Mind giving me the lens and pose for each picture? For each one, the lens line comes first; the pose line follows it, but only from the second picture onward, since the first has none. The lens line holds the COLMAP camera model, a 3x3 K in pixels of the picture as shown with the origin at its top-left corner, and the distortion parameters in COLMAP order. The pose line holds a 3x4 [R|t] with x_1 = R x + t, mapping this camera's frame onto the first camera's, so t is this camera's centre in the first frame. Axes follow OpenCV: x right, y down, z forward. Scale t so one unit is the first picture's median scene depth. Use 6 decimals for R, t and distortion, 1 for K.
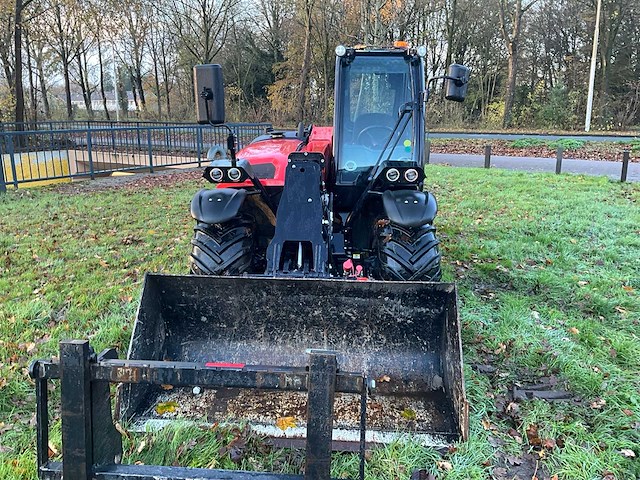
lens RADIAL K [[528.0, 0, 320.0], [0, 528.0, 240.0], [0, 0, 1]] dist [0.108924, -0.213273]
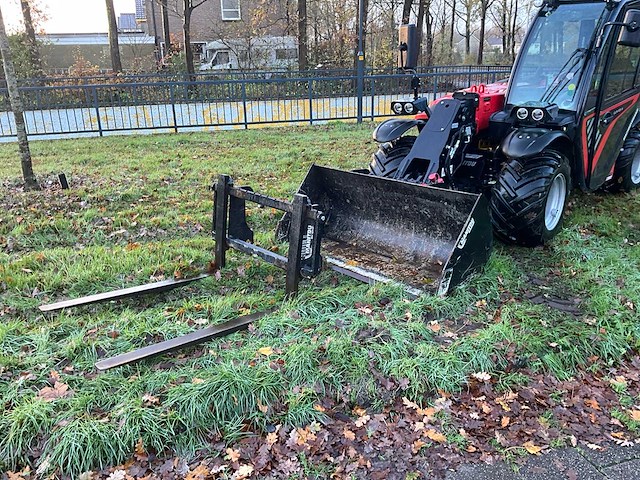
lens RADIAL K [[528.0, 0, 320.0], [0, 528.0, 240.0], [0, 0, 1]] dist [0.108924, -0.213273]
pose [[0.743572, 0.200450, -0.637903, 0.564109], [-0.137082, 0.979443, 0.147985, 0.033544], [0.654454, -0.022592, 0.755764, -0.170002]]
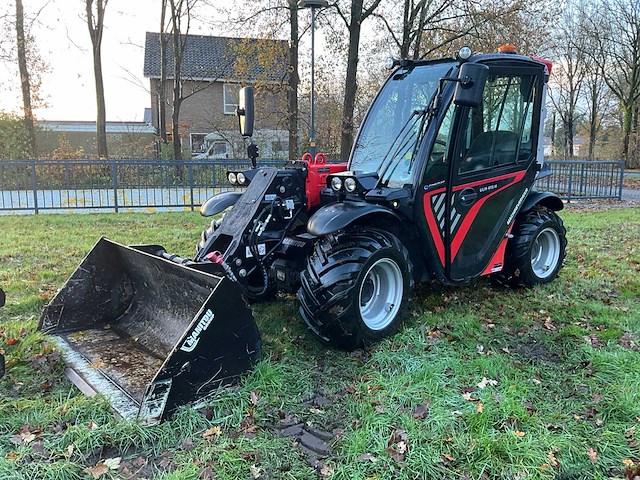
lens RADIAL K [[528.0, 0, 320.0], [0, 528.0, 240.0], [0, 0, 1]] dist [0.108924, -0.213273]
pose [[0.712956, 0.111899, -0.692222, 0.720271], [-0.168911, 0.985522, -0.014658, -0.003660], [0.680560, 0.127374, 0.721535, 0.283892]]
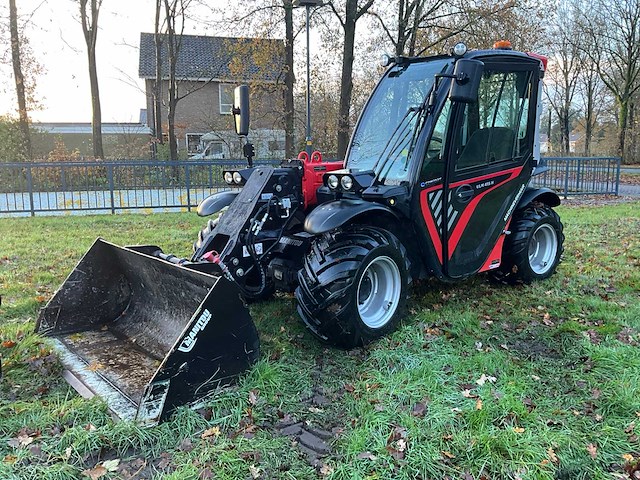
lens RADIAL K [[528.0, 0, 320.0], [0, 528.0, 240.0], [0, 0, 1]] dist [0.108924, -0.213273]
pose [[0.717320, 0.104412, -0.688876, 0.719132], [-0.156988, 0.987504, -0.013795, -0.002813], [0.678827, 0.118041, 0.724748, 0.286601]]
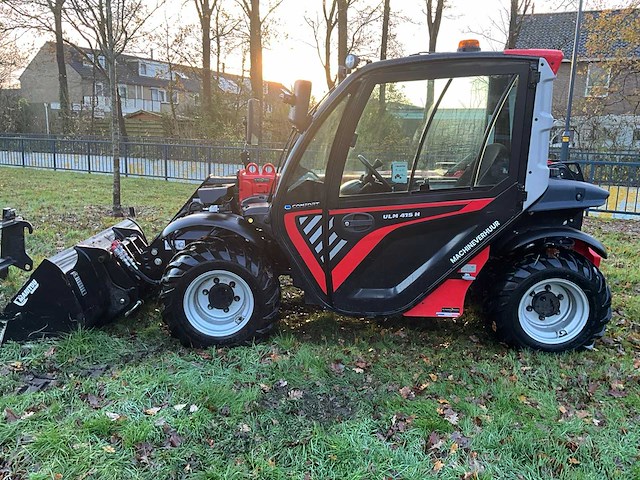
lens RADIAL K [[540.7, 0, 320.0], [0, 540.7, 240.0], [0, 0, 1]] dist [0.107140, -0.225890]
pose [[0.073099, 0.197547, -0.977564, 1.105938], [-0.261559, 0.949675, 0.172352, -0.255885], [0.962415, 0.243092, 0.121091, 1.014964]]
